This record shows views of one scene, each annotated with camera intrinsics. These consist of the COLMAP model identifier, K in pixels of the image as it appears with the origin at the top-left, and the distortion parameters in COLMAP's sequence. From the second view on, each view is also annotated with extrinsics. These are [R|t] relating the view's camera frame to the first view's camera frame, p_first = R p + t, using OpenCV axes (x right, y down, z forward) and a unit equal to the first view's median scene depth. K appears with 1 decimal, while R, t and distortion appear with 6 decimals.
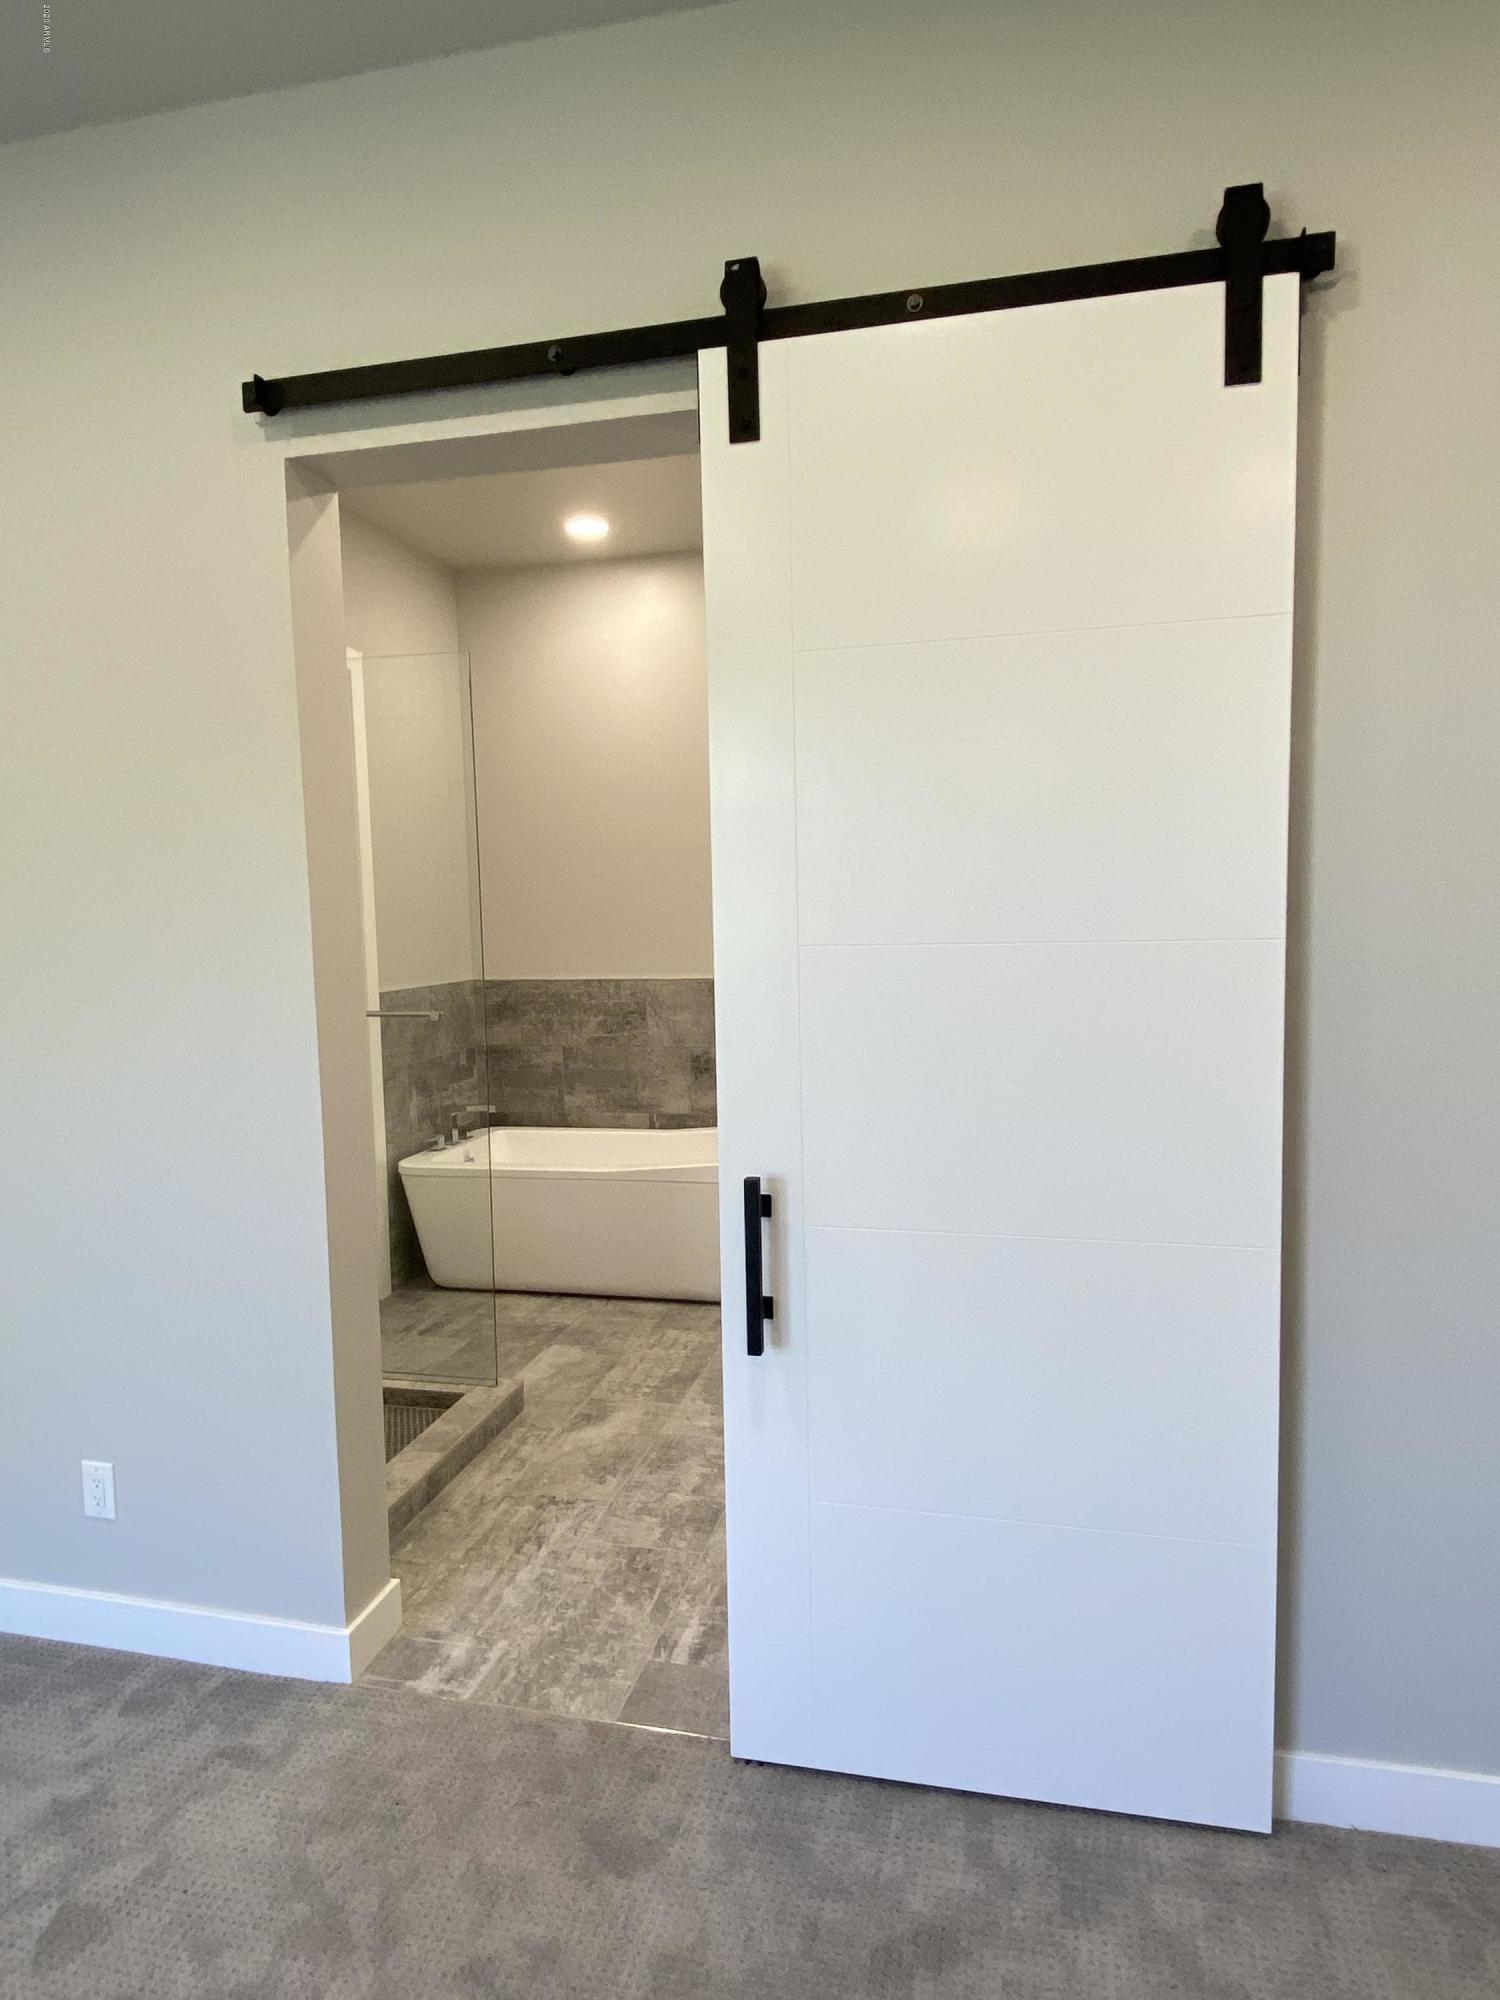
lens RADIAL K [[1218.5, 0, 797.6], [0, 1218.5, 984.9], [0, 0, 1]] dist [0.046579, -0.010639]
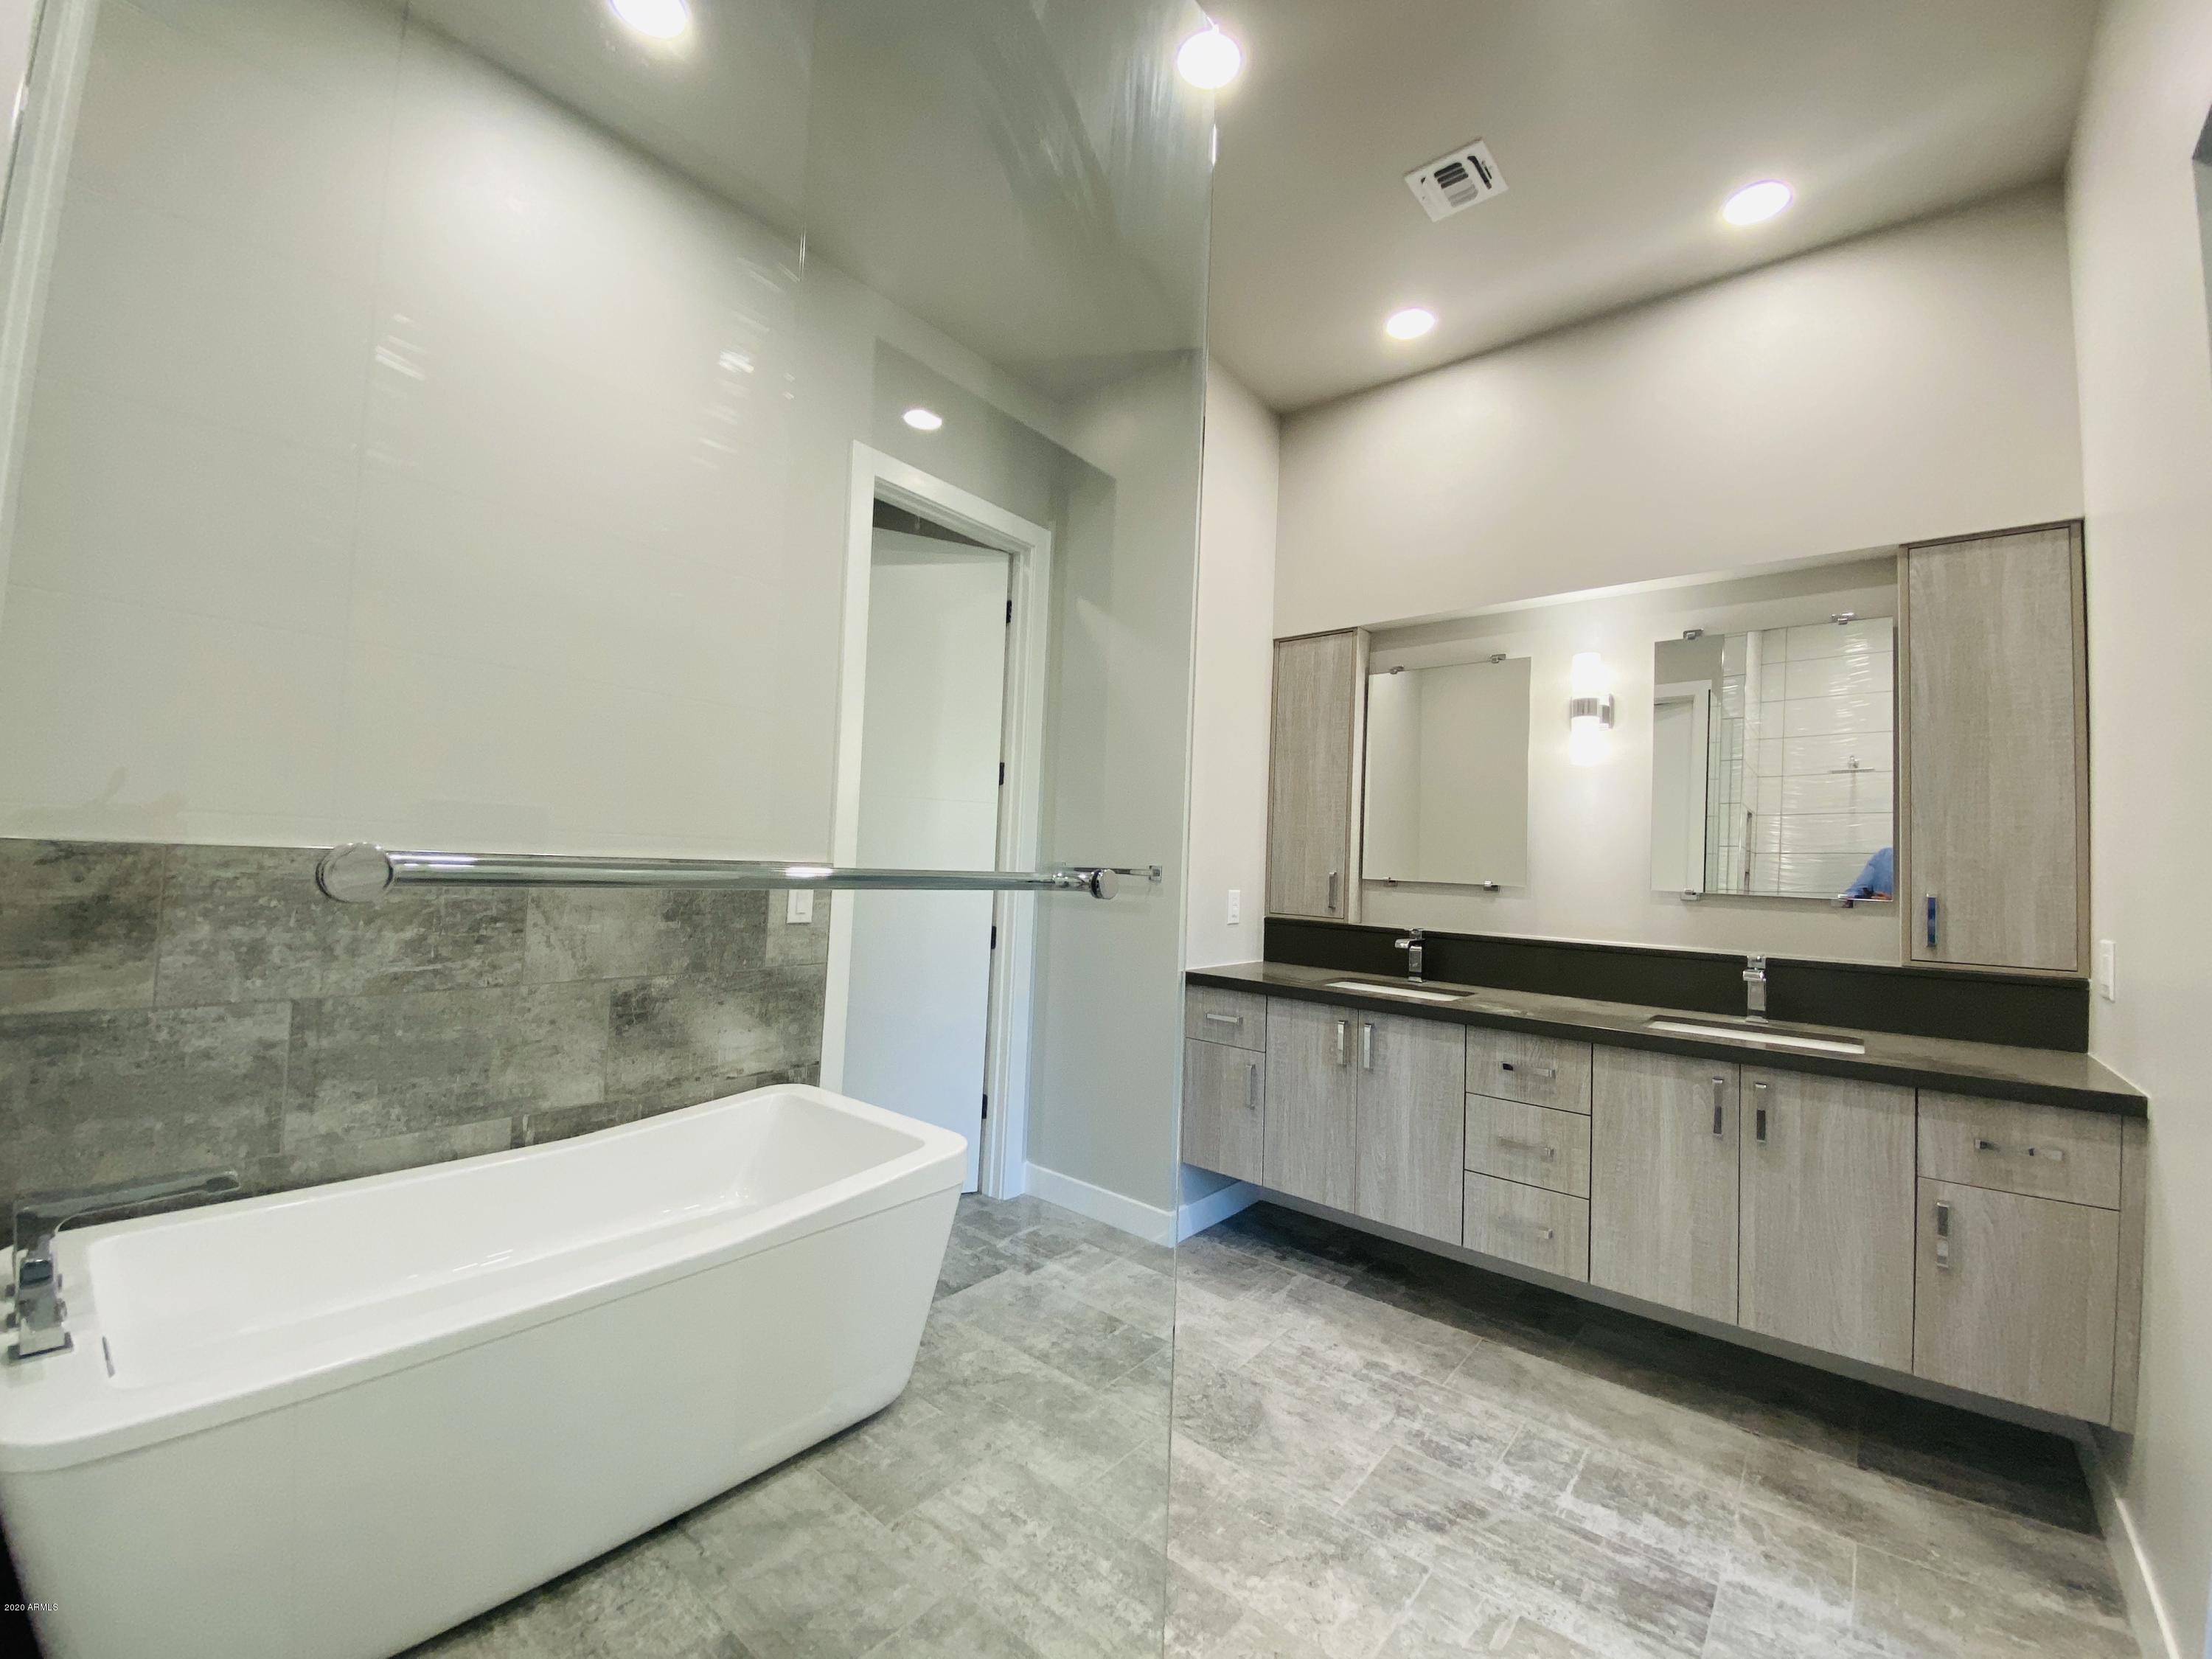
lens RADIAL K [[905.5, 0, 1105.5], [0, 905.5, 816.8], [0, 0, 1]] dist [0.008708, -0.013237]
pose [[0.464751, 0.082224, 0.881615, -0.392623], [0.021981, 0.994301, -0.104322, 0.028125], [-0.885168, 0.067863, 0.460295, 0.664190]]
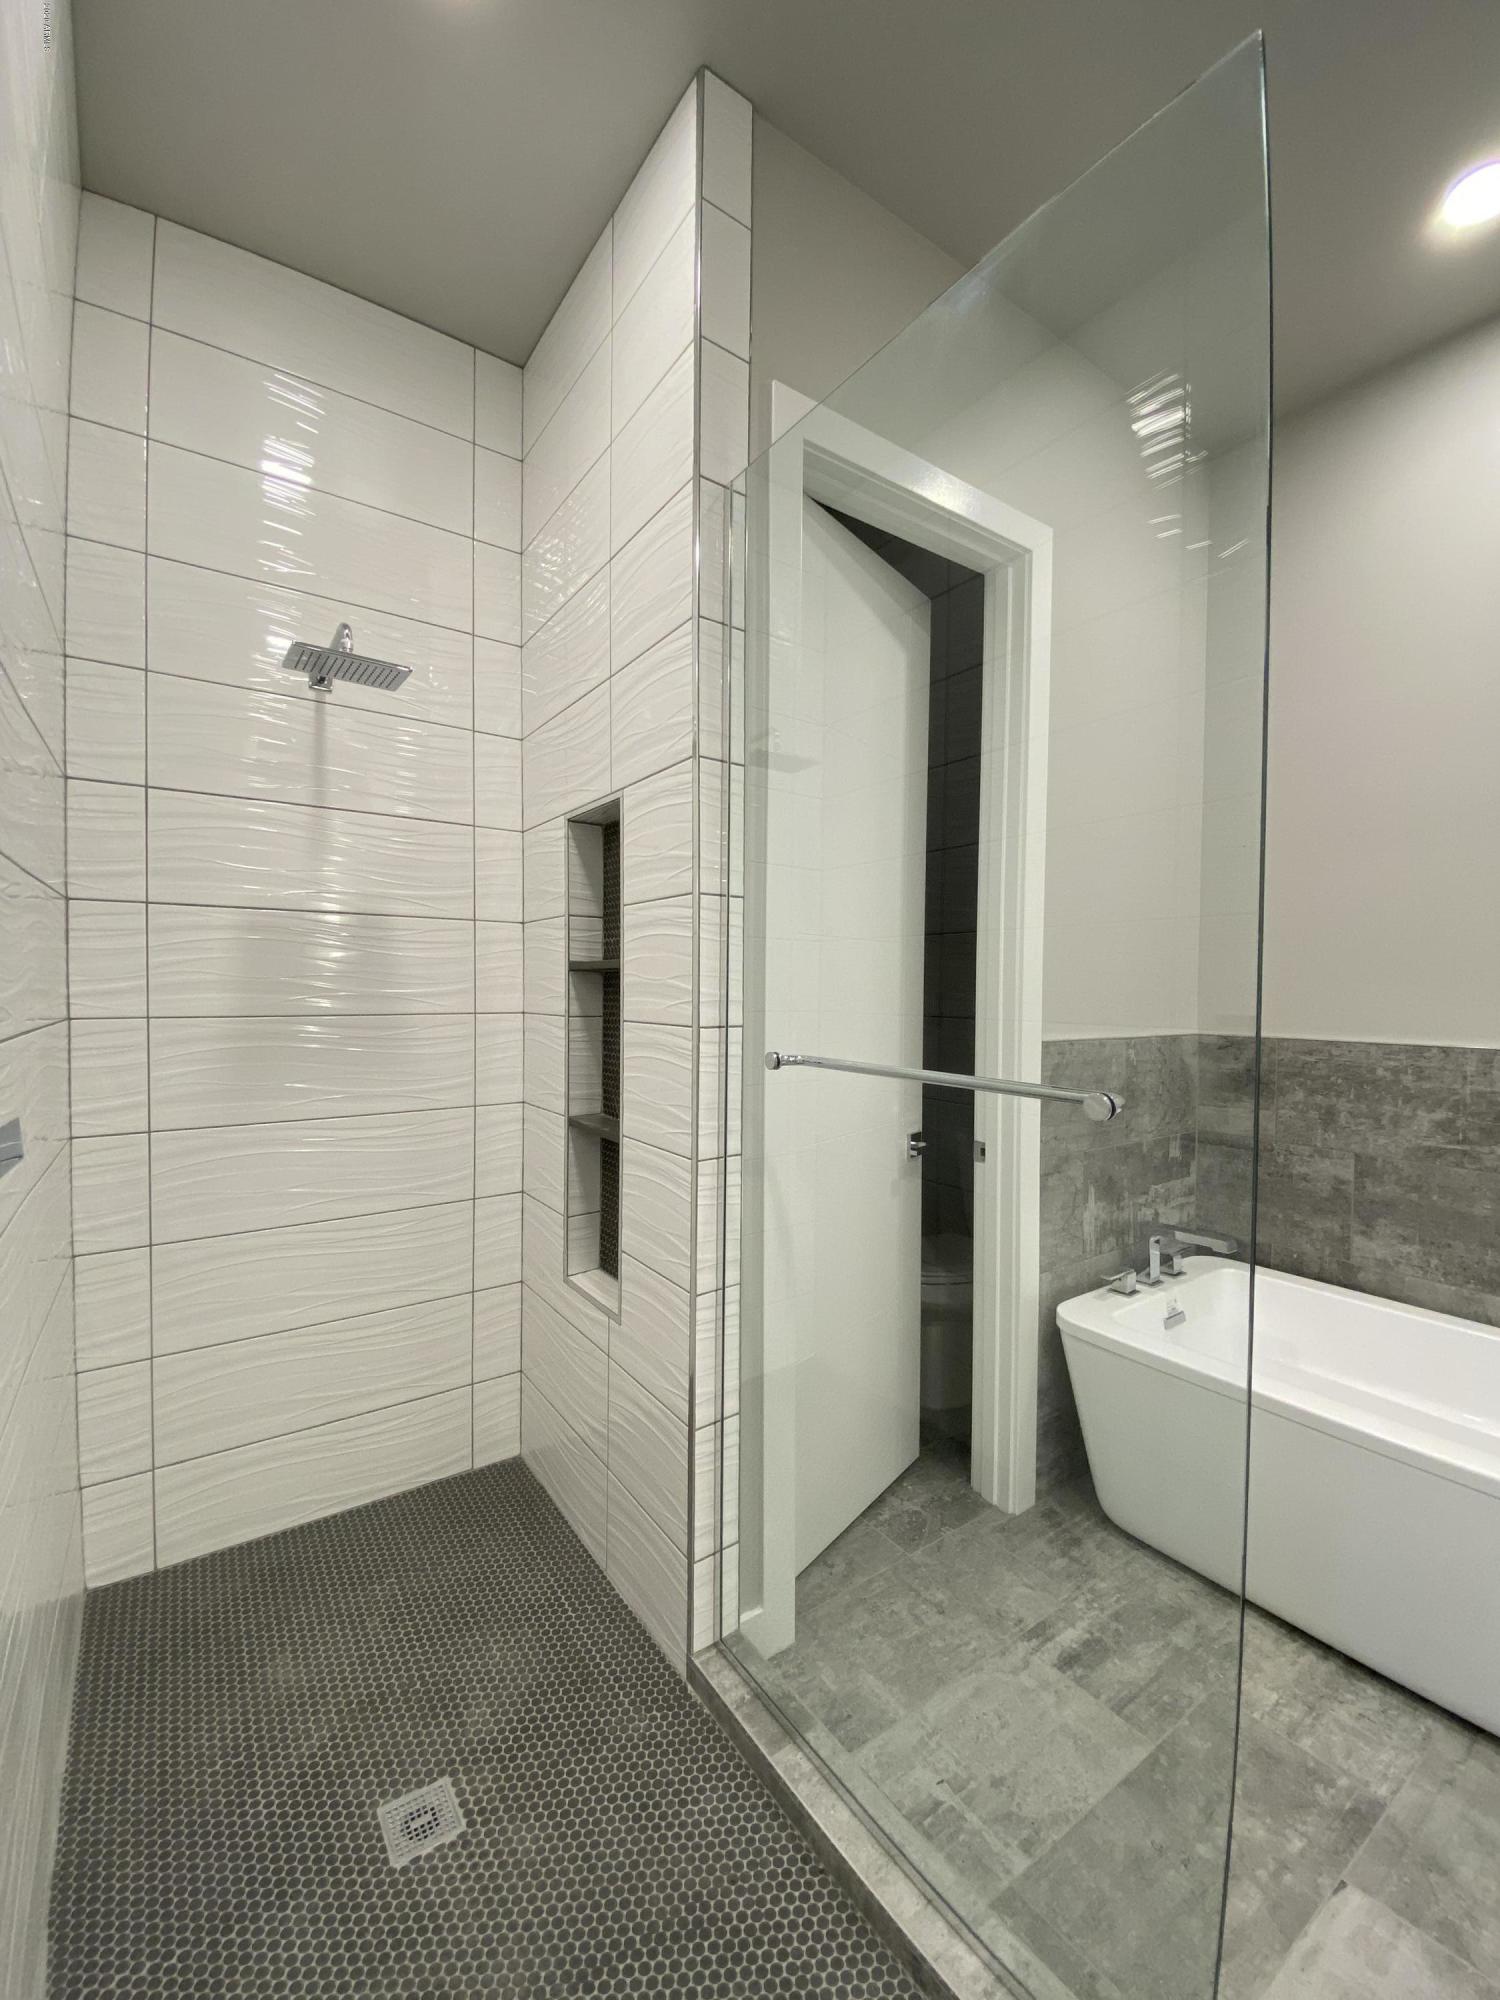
lens RADIAL K [[818.7, 0, 745.5], [0, 818.7, 1005.4], [0, 0, 1]] dist [0.008708, -0.013237]
pose [[0.724942, 0.038046, -0.687758, -0.152741], [-0.068812, 0.997479, -0.017352, 0.005979], [0.685364, 0.059905, 0.725733, 0.561084]]
